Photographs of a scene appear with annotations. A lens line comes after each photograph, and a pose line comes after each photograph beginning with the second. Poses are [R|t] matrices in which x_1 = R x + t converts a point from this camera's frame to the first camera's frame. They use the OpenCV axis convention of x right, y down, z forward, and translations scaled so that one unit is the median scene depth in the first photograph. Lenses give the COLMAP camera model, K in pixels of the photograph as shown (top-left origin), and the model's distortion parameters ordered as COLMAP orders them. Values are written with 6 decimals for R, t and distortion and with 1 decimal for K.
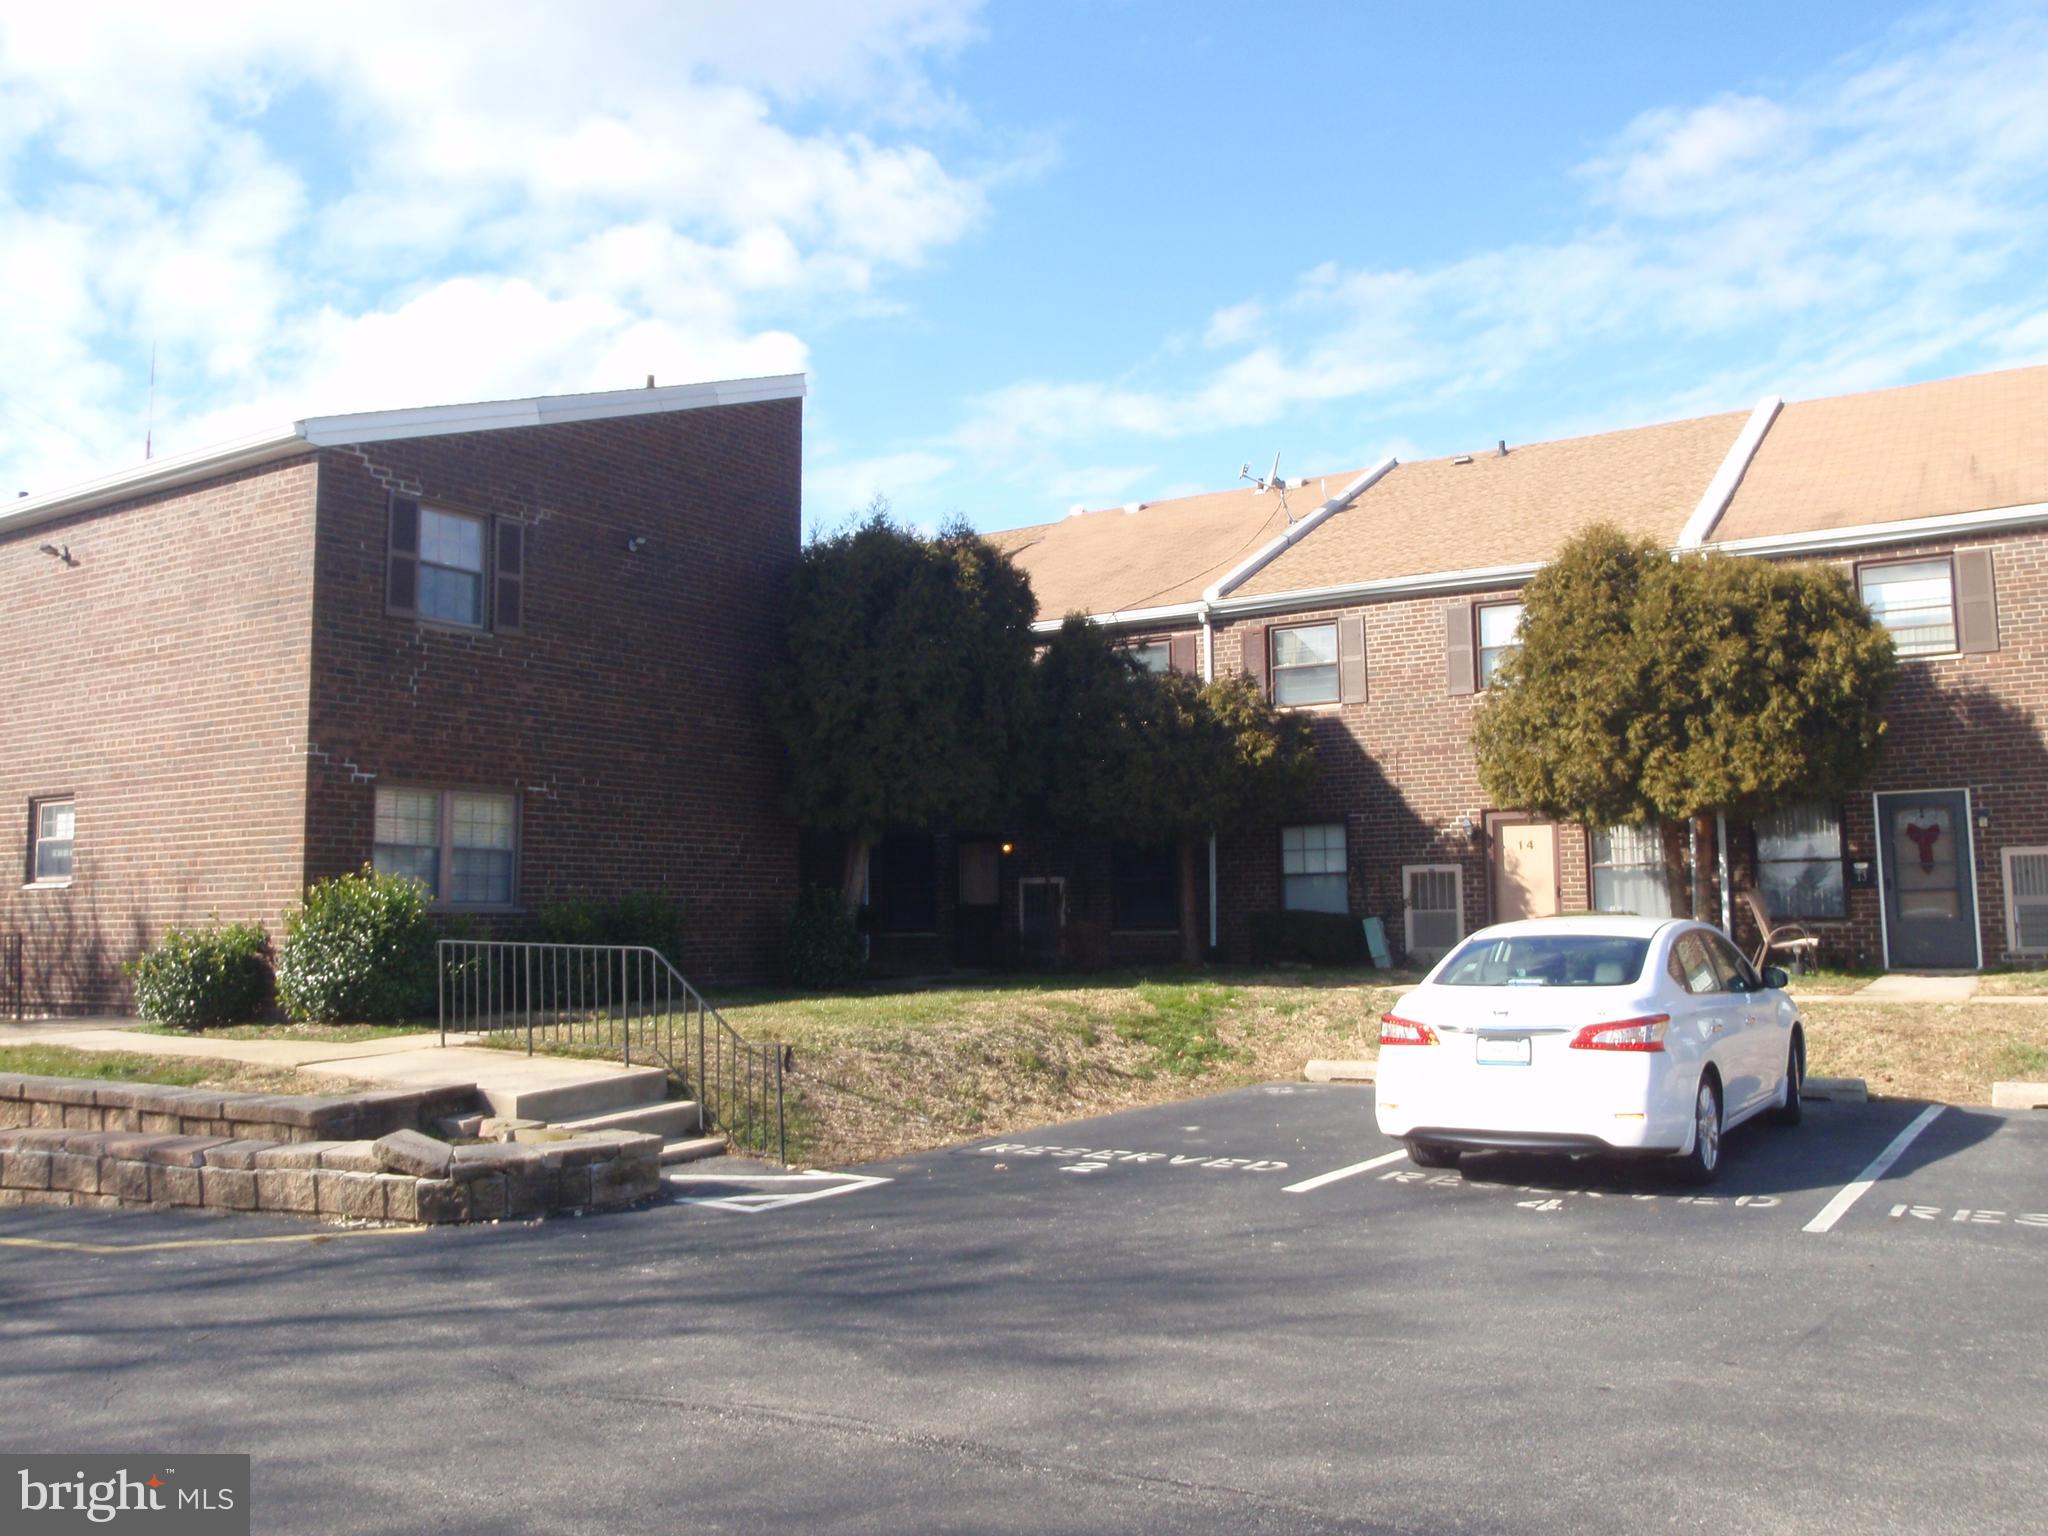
lens RADIAL K [[1749.3, 0, 1024.4], [0, 1749.3, 766.5], [0, 0, 1]] dist [-0.065033, 0.031397]
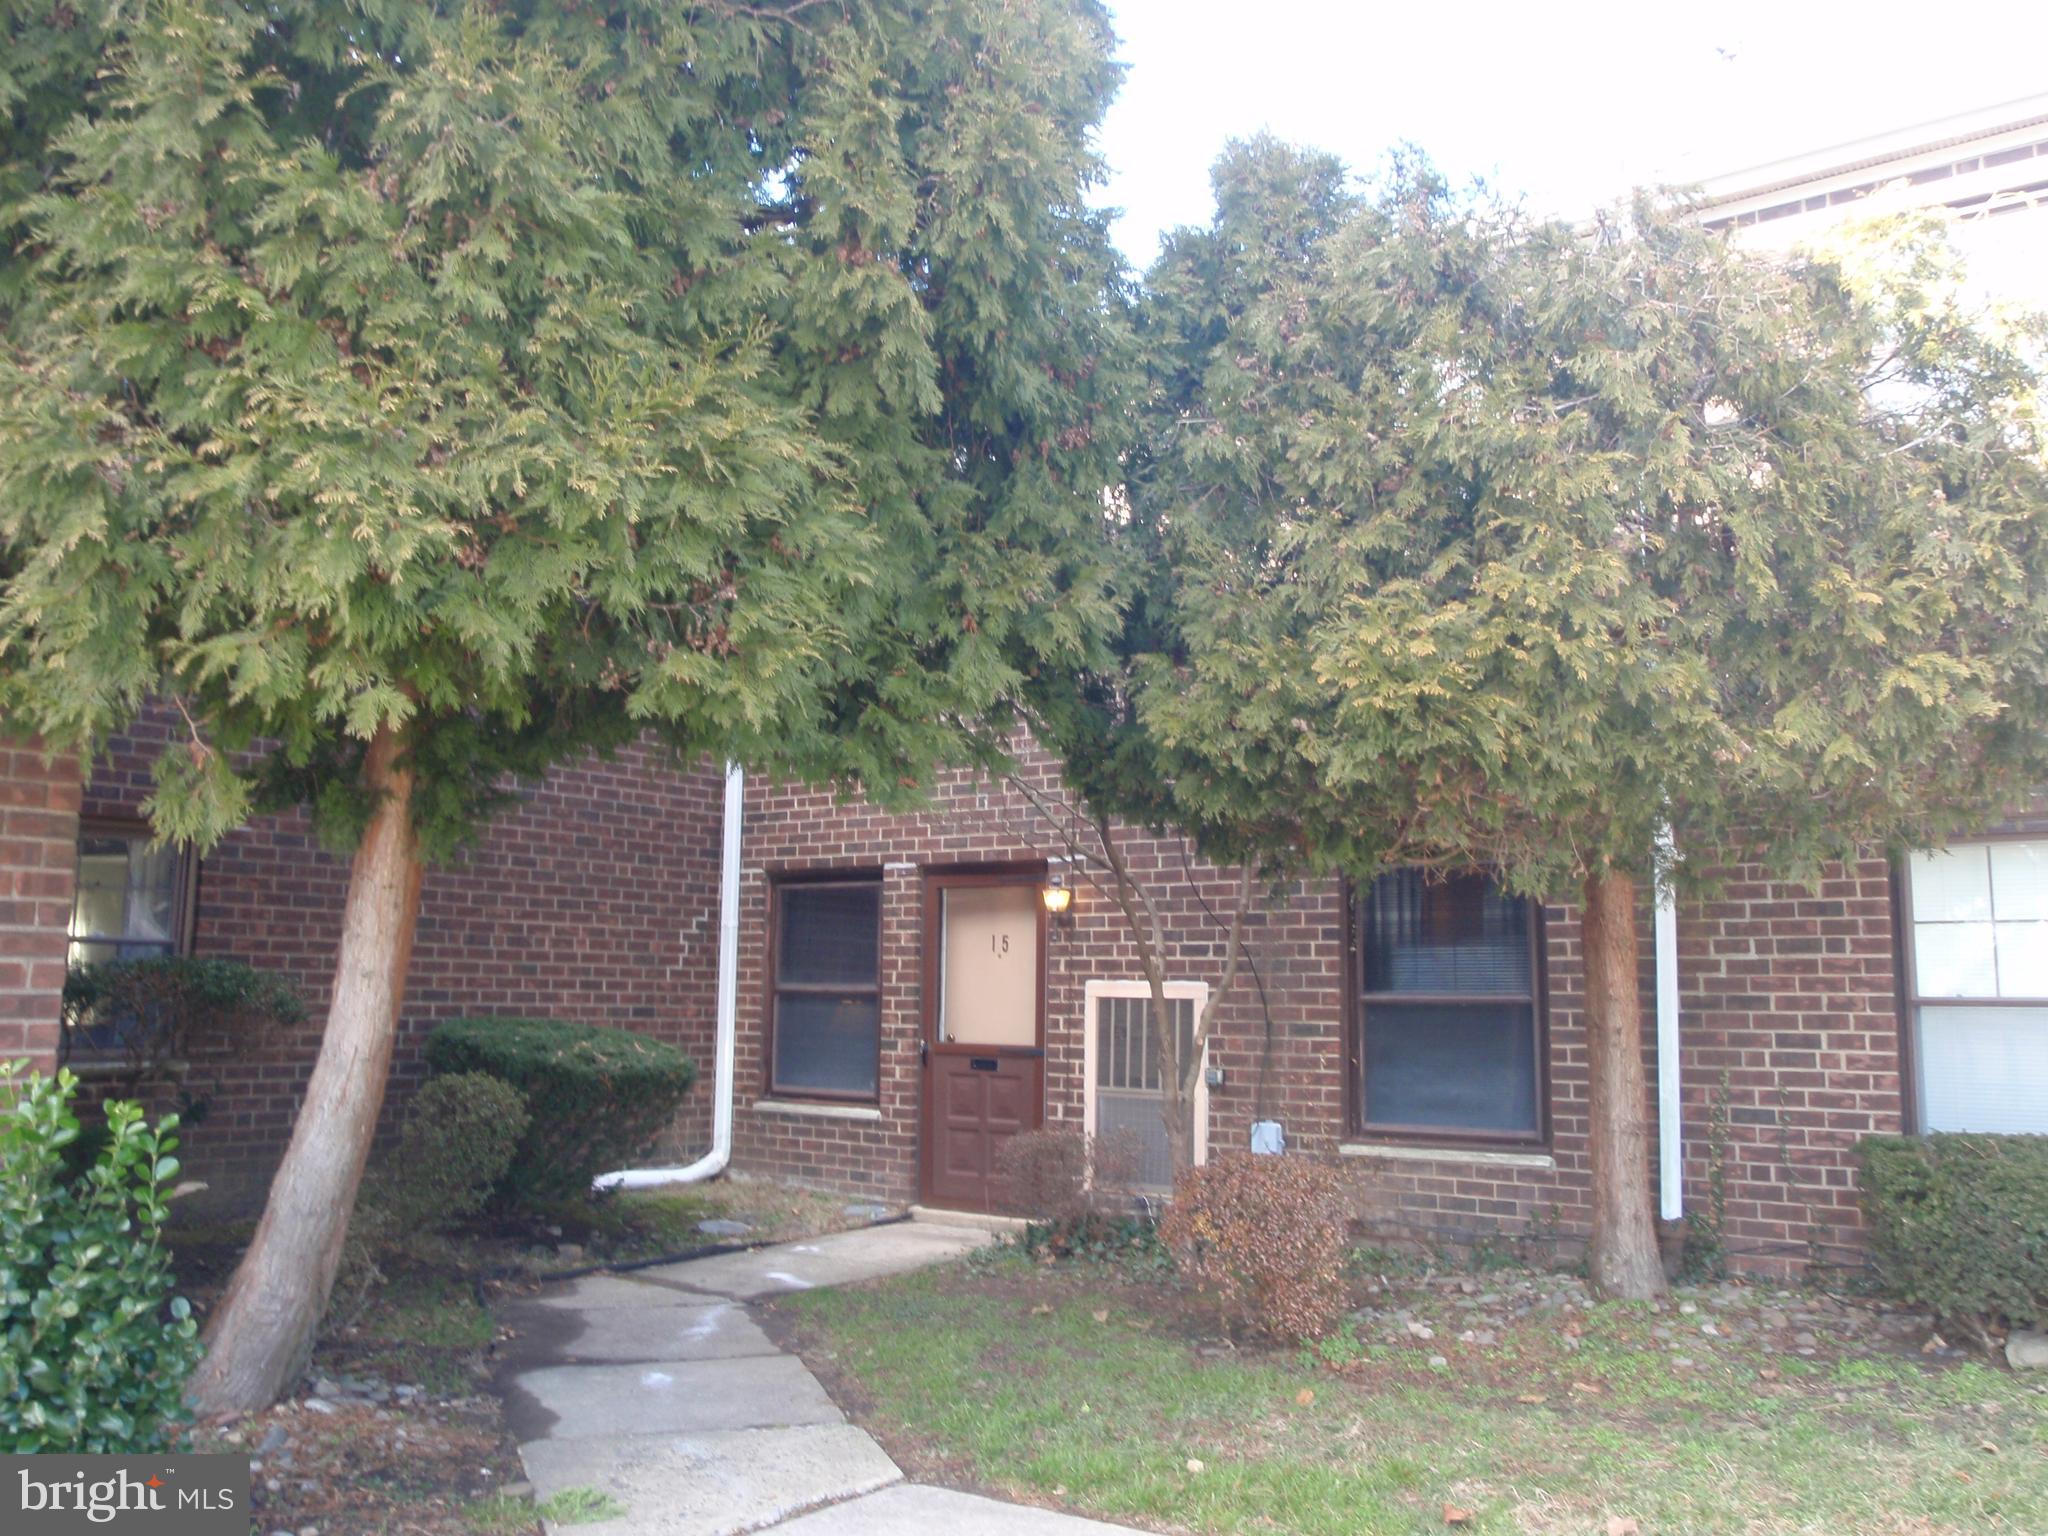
lens RADIAL K [[1749.3, 0, 1023.9], [0, 1749.3, 765.6], [0, 0, 1]] dist [-0.065033, 0.031397]
pose [[0.996066, 0.015988, -0.087163, 0.016790], [-0.018879, 0.999295, -0.032443, 0.033048], [0.086582, 0.033961, 0.995666, 0.675265]]
